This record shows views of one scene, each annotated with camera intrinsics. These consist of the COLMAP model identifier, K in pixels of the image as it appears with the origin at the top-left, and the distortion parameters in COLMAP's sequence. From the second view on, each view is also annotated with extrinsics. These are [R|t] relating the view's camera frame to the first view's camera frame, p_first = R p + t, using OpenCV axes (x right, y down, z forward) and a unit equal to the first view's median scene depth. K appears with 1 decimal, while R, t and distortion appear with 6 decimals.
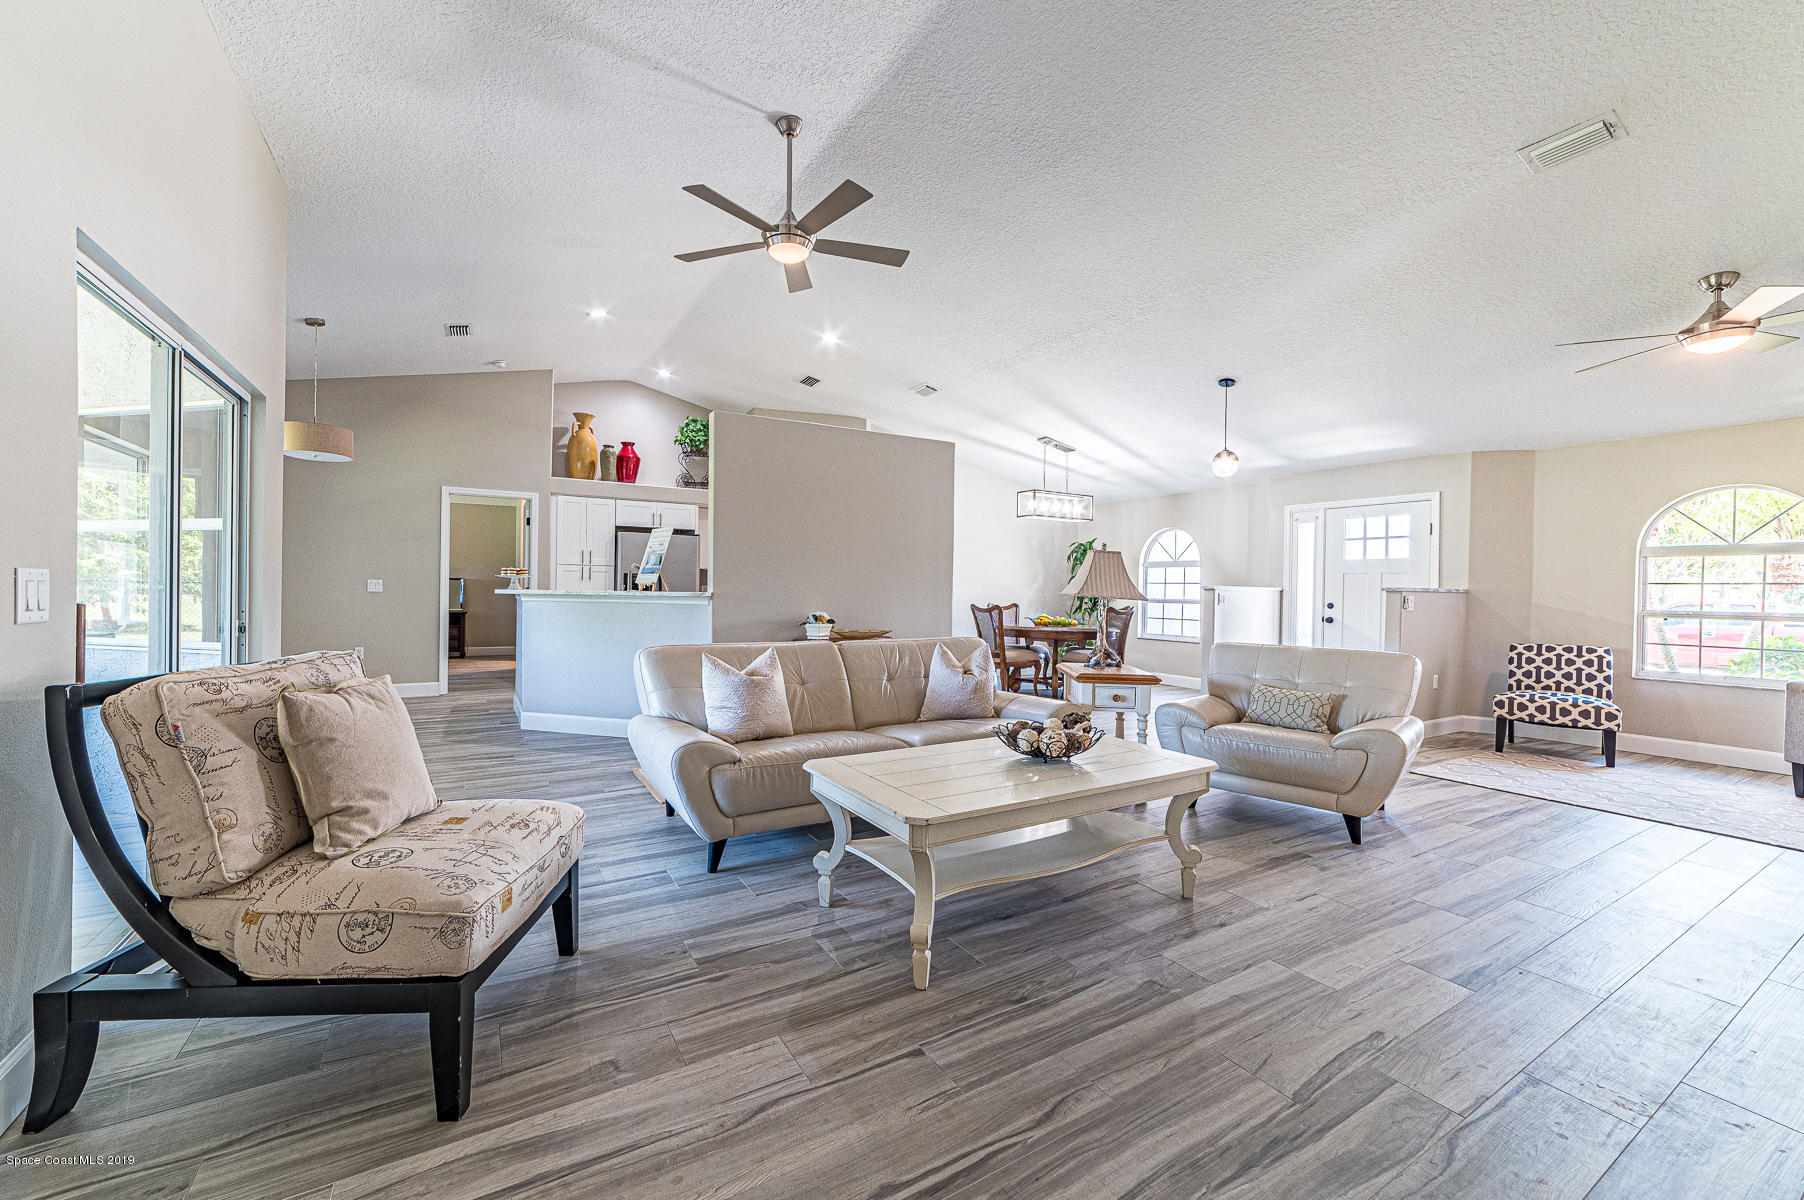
lens RADIAL K [[705.9, 0, 878.4], [0, 705.9, 595.0], [0, 0, 1]] dist [-0.019813, 0.006568]
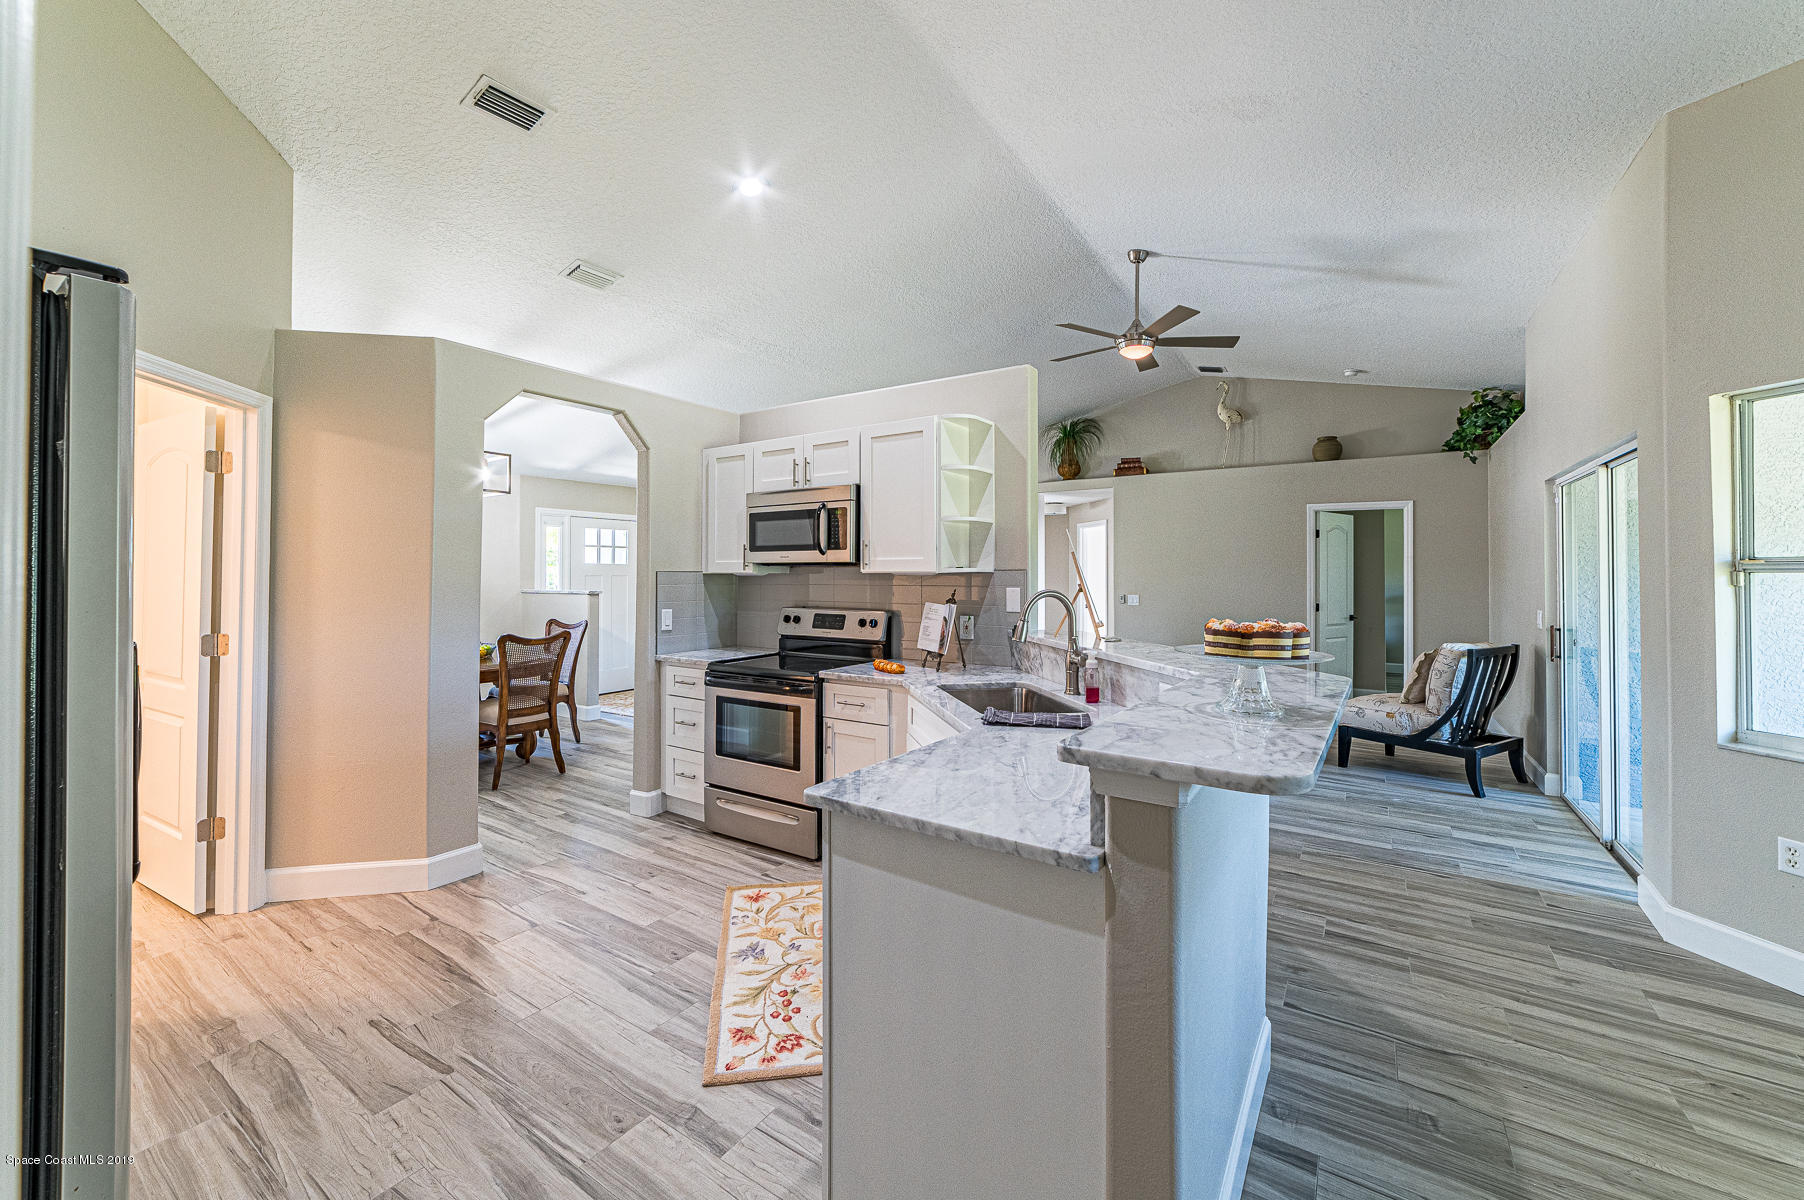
lens RADIAL K [[705.9, 0, 900.0], [0, 705.9, 566.0], [0, 0, 1]] dist [-0.019813, 0.006568]
pose [[-0.444539, -0.003631, 0.895752, -1.152122], [0.000220, 0.999991, 0.004162, -0.100885], [-0.895759, 0.002047, -0.444535, 2.070462]]
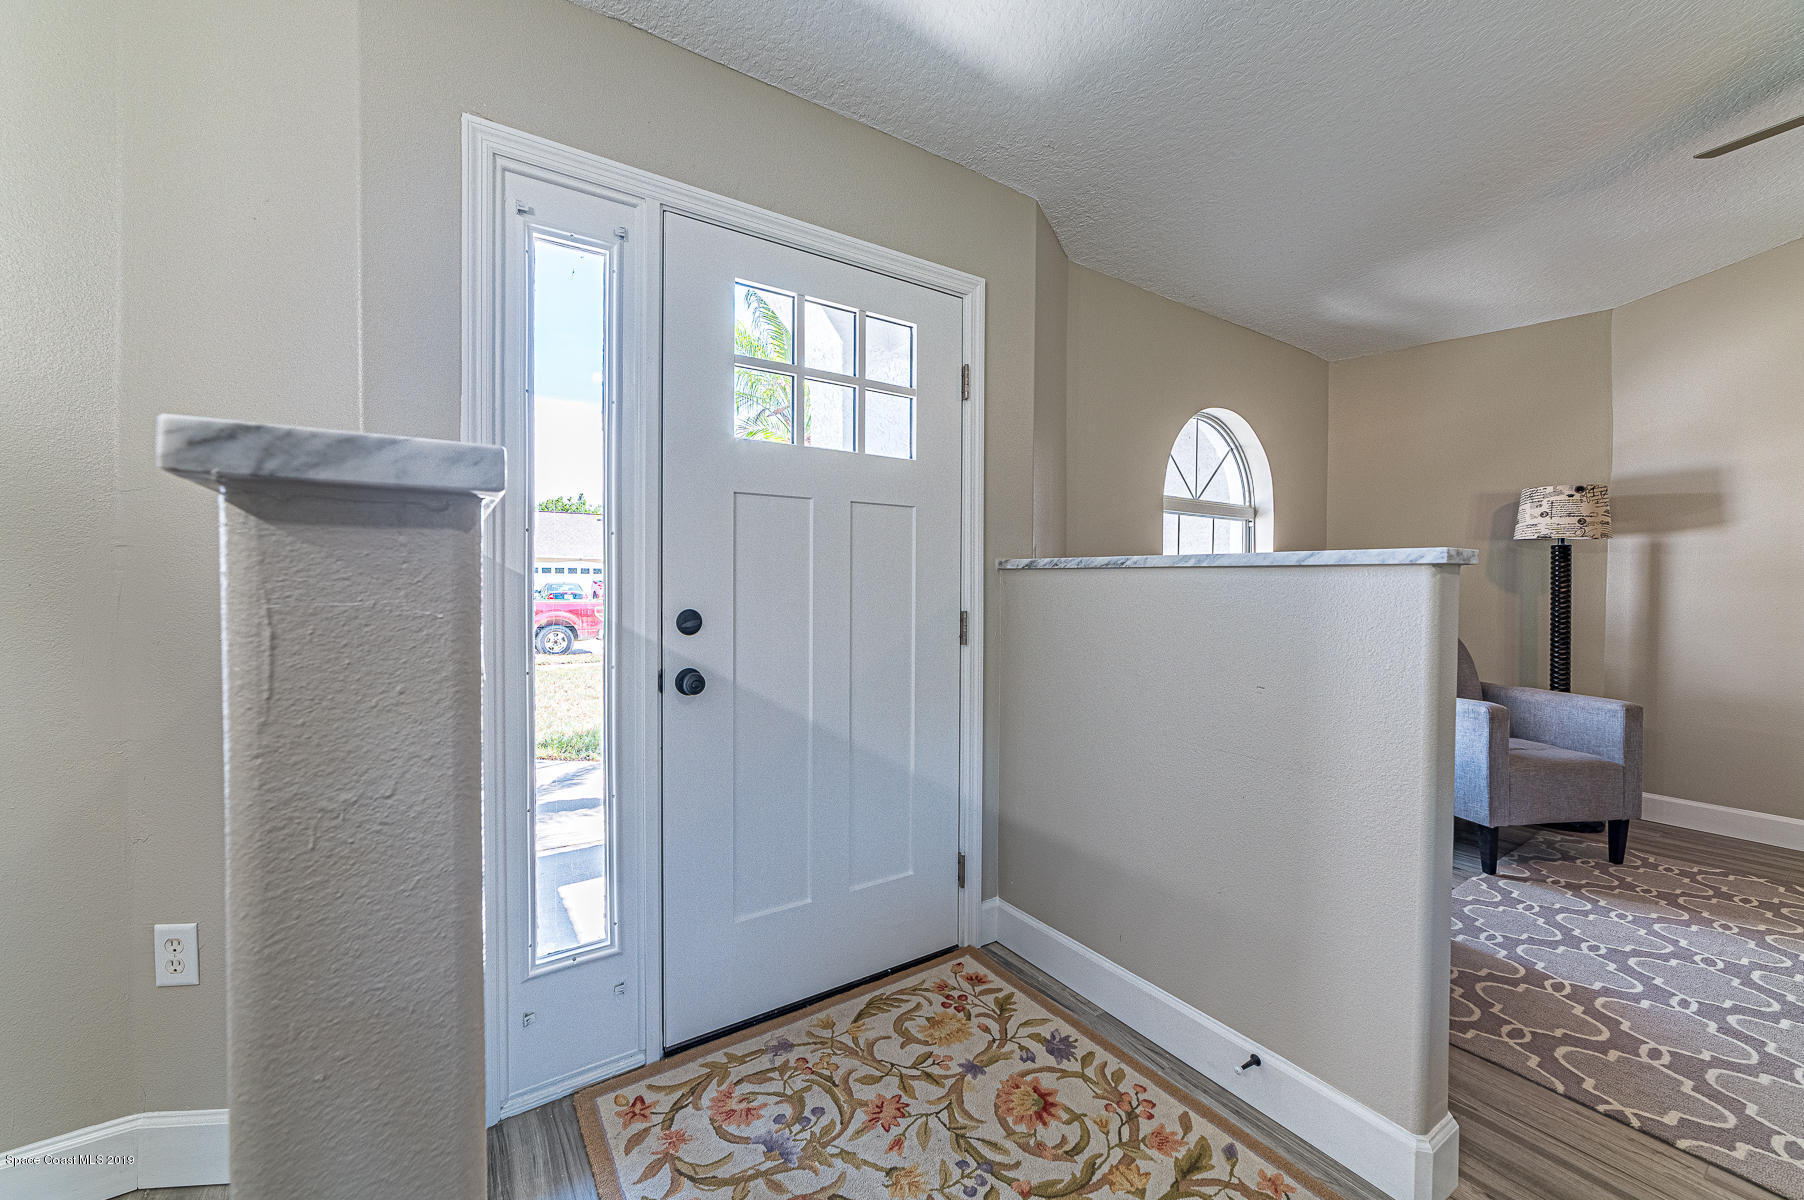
lens RADIAL K [[705.9, 0, 891.2], [0, 705.9, 592.5], [0, 0, 1]] dist [-0.019813, 0.006568]
pose [[-0.051652, -0.030586, 0.998197, 0.803322], [-0.001868, 0.999532, 0.030530, -0.005036], [-0.998663, -0.000288, -0.051685, 1.887378]]
